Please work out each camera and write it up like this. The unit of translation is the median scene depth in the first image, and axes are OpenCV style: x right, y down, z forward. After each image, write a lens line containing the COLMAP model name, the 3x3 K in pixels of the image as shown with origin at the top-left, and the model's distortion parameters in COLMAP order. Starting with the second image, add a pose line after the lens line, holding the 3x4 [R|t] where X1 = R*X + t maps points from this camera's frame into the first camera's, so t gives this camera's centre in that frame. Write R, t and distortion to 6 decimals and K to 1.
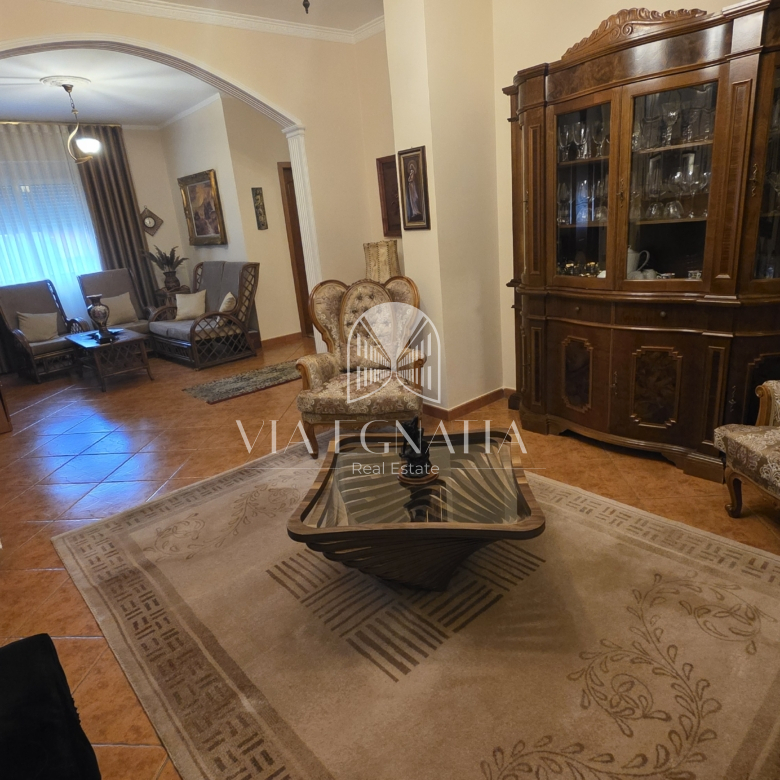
lens RADIAL K [[541.5, 0, 389.7], [0, 541.5, 388.9], [0, 0, 1]] dist [-0.013457, -0.002814]
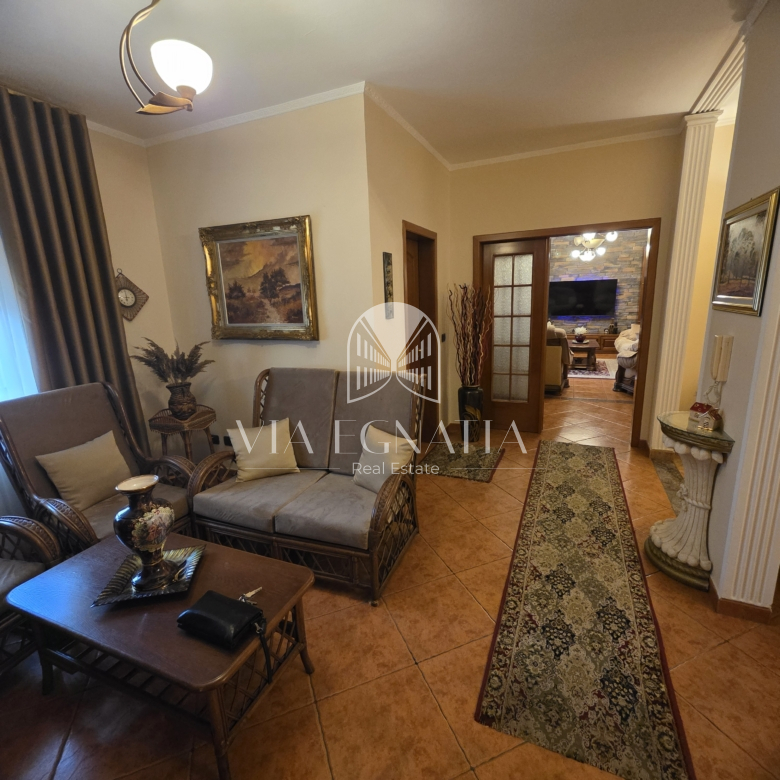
lens RADIAL K [[410.6, 0, 389.7], [0, 410.6, 387.2], [0, 0, 1]] dist [-0.016730, 0.002774]
pose [[0.901422, -0.038629, 0.431214, -0.411895], [0.091870, 0.990396, -0.103327, -0.154962], [-0.423081, 0.132757, 0.896314, 0.542970]]
